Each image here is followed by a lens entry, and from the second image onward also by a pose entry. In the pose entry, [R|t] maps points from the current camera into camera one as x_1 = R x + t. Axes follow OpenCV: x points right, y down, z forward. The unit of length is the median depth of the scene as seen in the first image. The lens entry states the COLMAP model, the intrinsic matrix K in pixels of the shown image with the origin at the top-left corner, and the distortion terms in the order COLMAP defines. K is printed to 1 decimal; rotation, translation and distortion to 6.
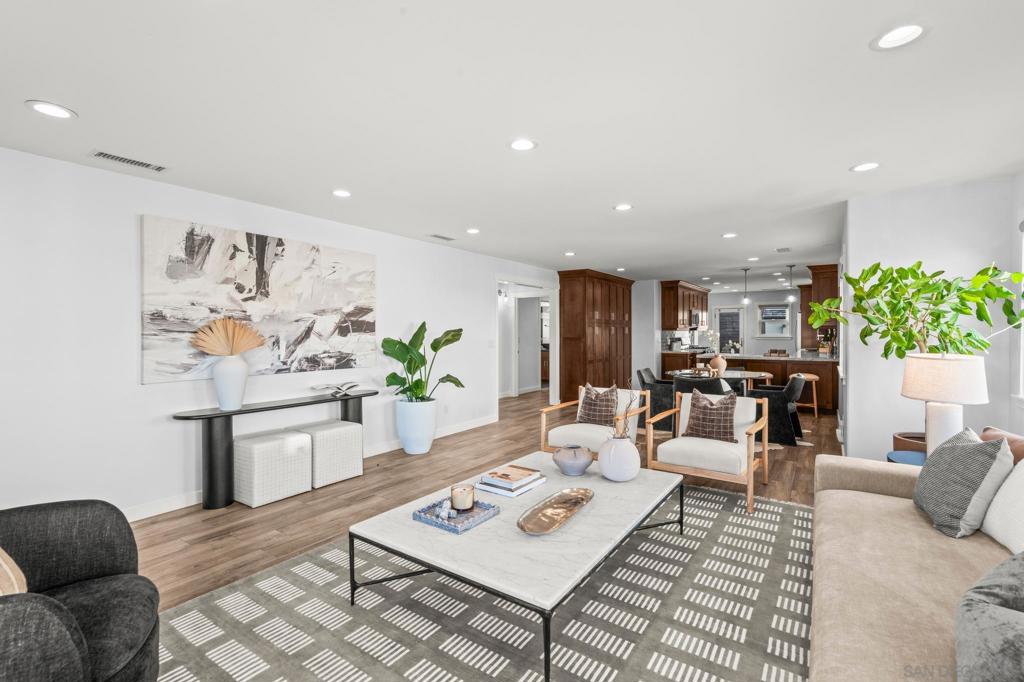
lens RADIAL K [[460.2, 0, 512.8], [0, 460.2, 337.8], [0, 0, 1]] dist [-0.001996, 0.001531]
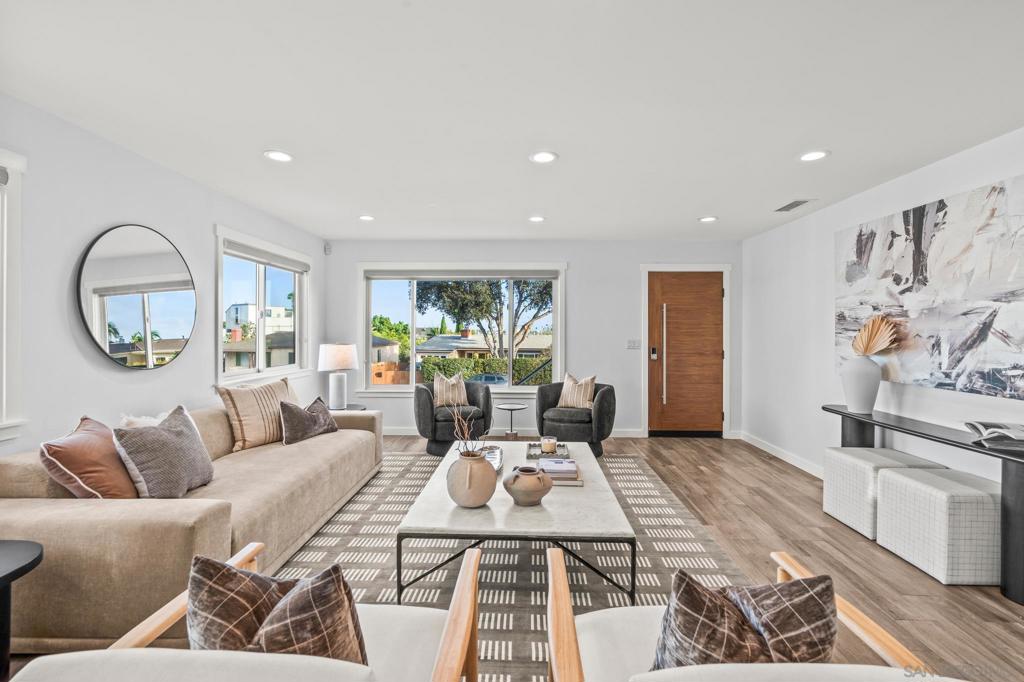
lens RADIAL K [[460.2, 0, 509.4], [0, 460.2, 334.9], [0, 0, 1]] dist [-0.001996, 0.001531]
pose [[-0.844932, 0.004034, -0.534858, 0.416912], [-0.008379, 0.999749, 0.020778, -0.014485], [0.534808, 0.022037, -0.844686, 1.170328]]
